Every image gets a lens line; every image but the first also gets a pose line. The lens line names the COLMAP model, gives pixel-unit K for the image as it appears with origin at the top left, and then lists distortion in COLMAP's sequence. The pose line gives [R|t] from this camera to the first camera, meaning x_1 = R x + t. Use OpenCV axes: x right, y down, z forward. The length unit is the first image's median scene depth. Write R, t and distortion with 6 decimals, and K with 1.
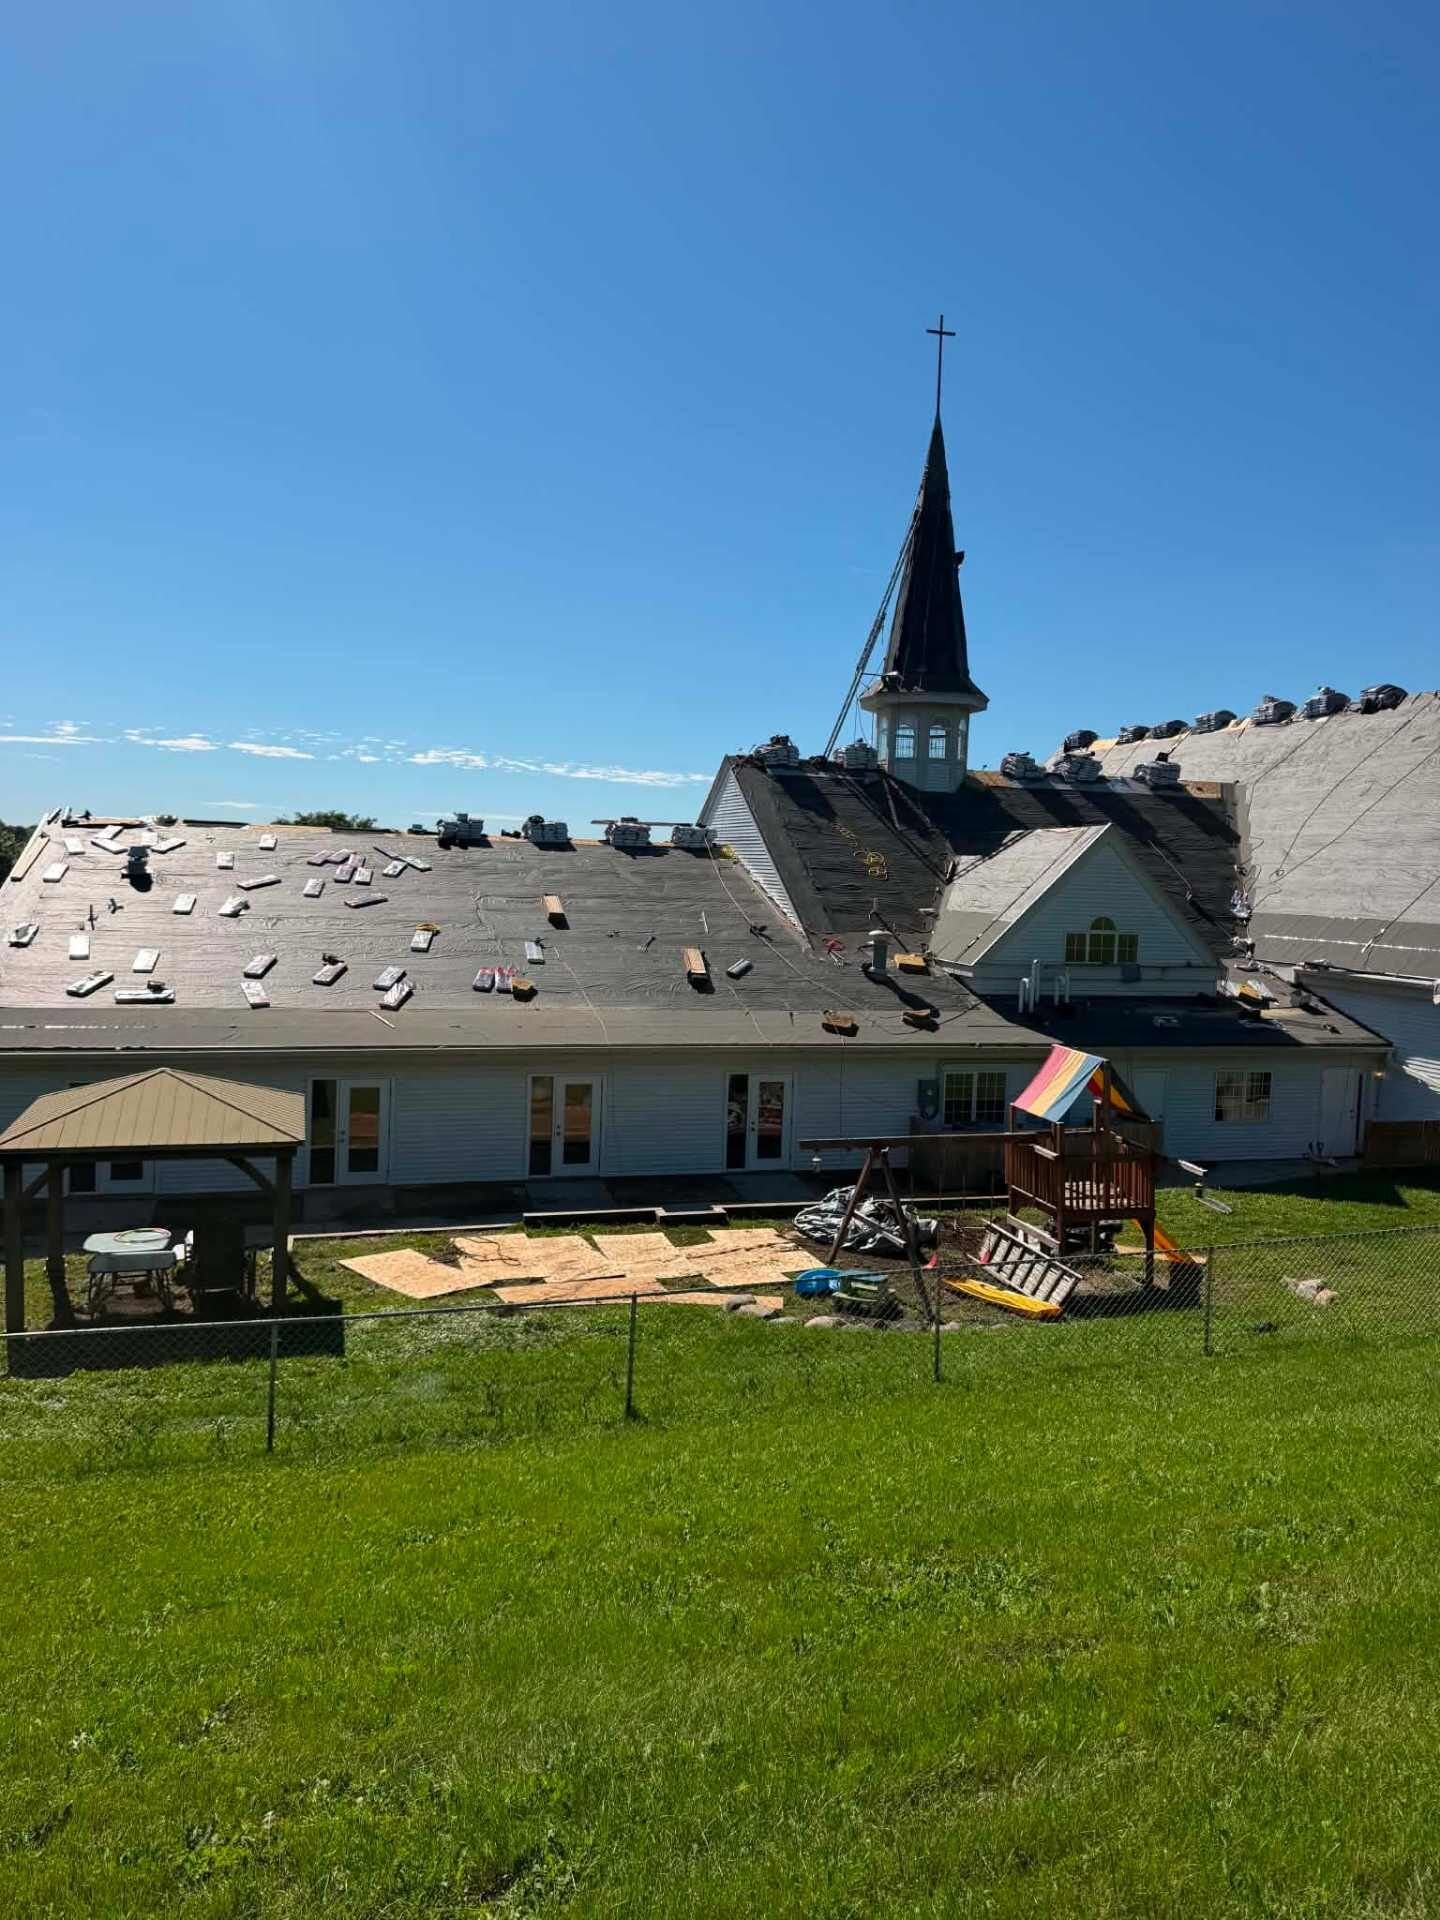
lens RADIAL K [[1341.4, 0, 712.4], [0, 1341.4, 956.7], [0, 0, 1]] dist [0.179154, -0.364875]
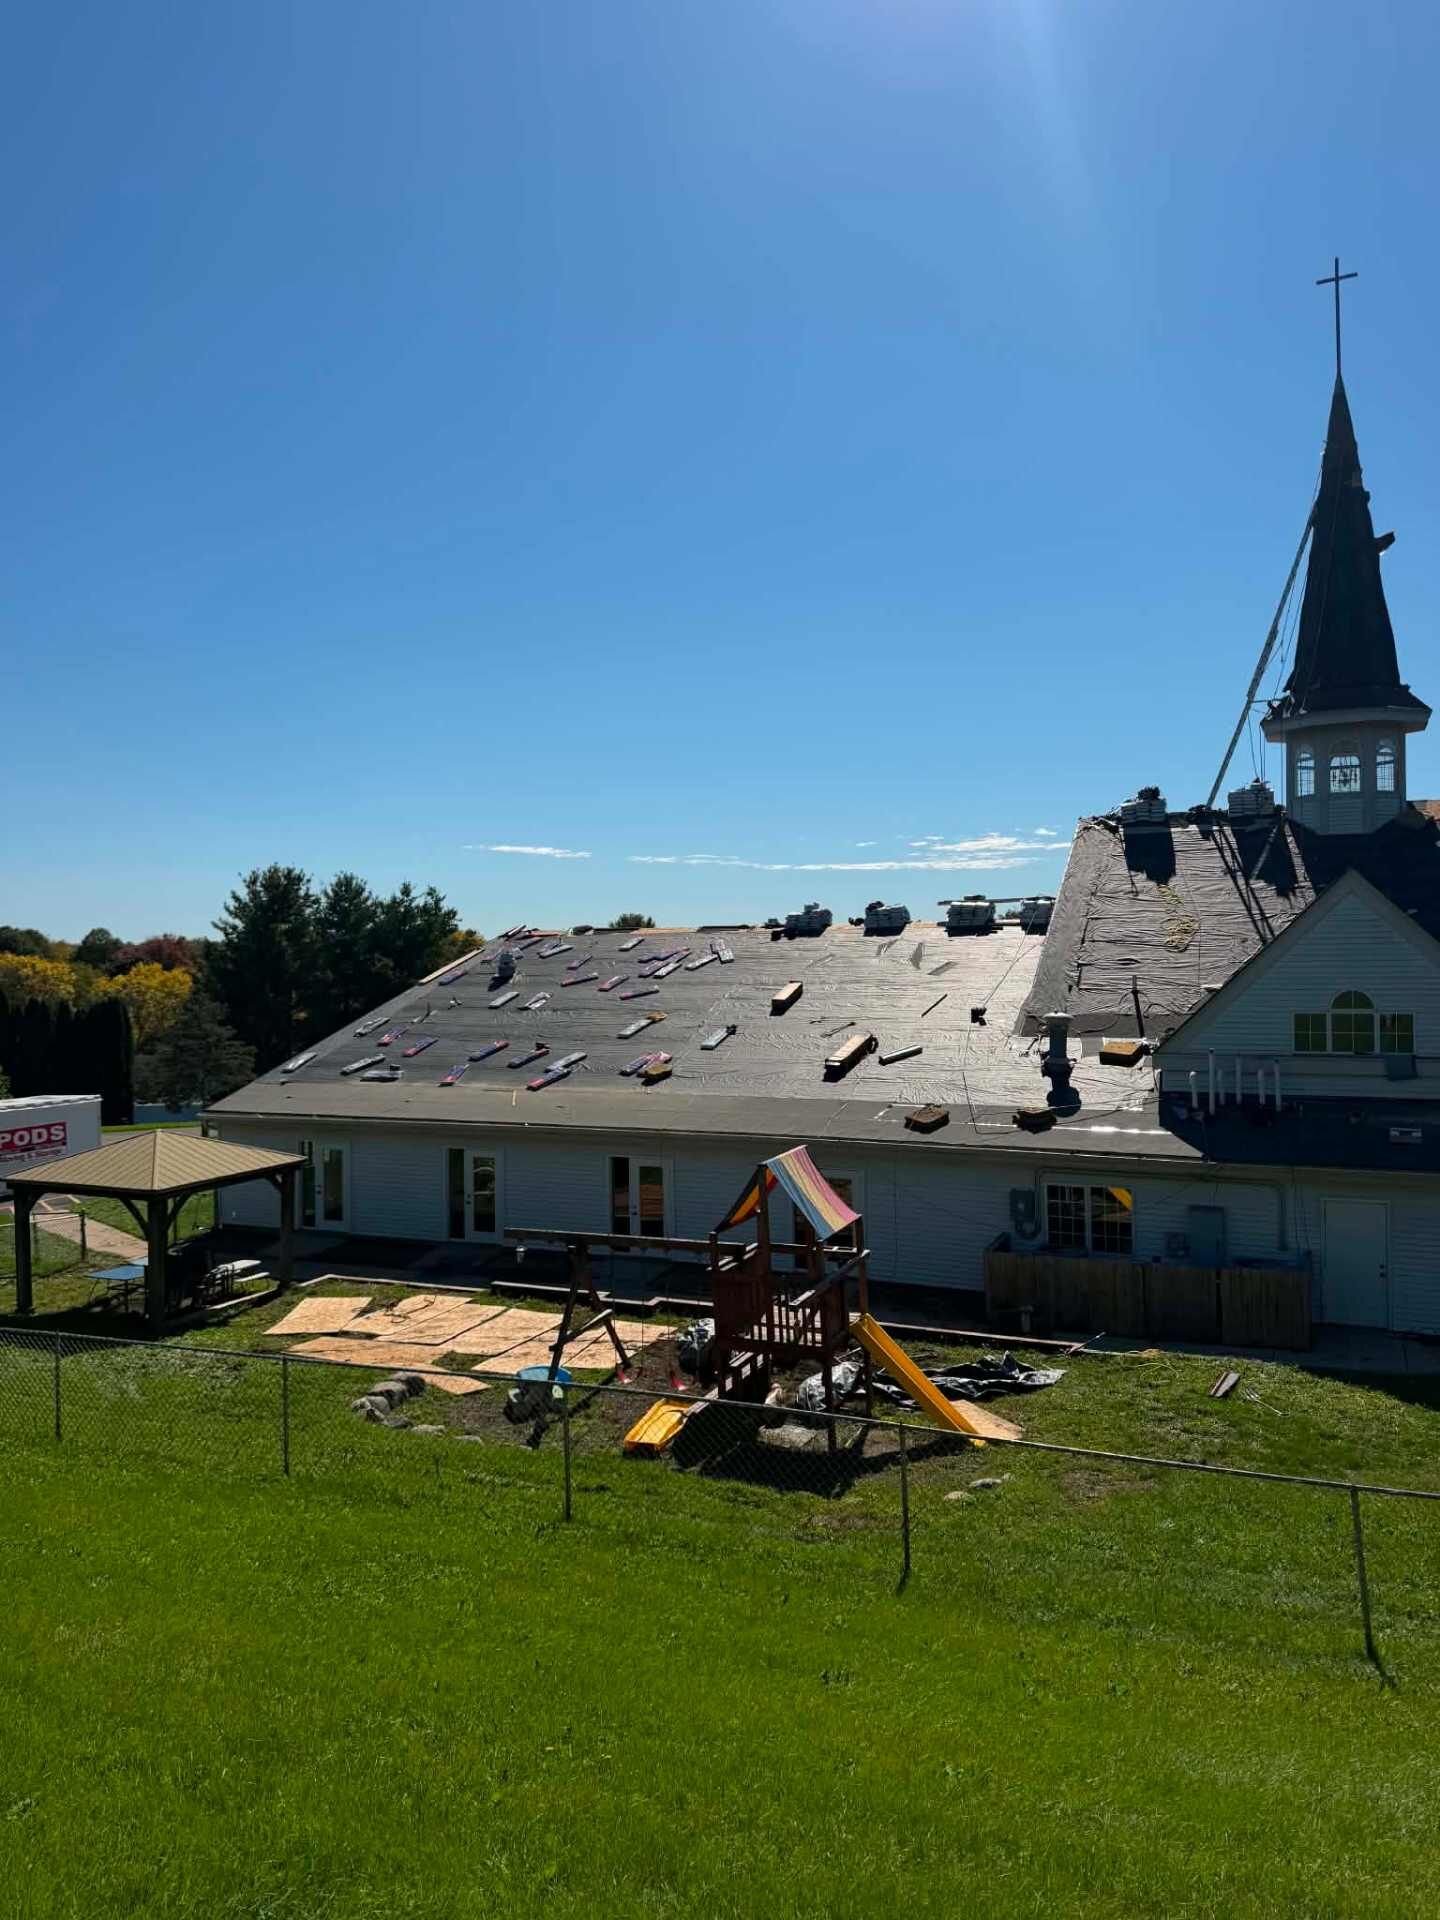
lens RADIAL K [[1356.9, 0, 717.4], [0, 1356.9, 955.9], [0, 0, 1]] dist [0.070743, -0.083076]
pose [[0.754176, -0.042705, -0.655283, 0.518431], [0.000208, 0.997899, -0.064793, 0.000318], [0.656673, 0.048729, 0.752600, 0.203123]]
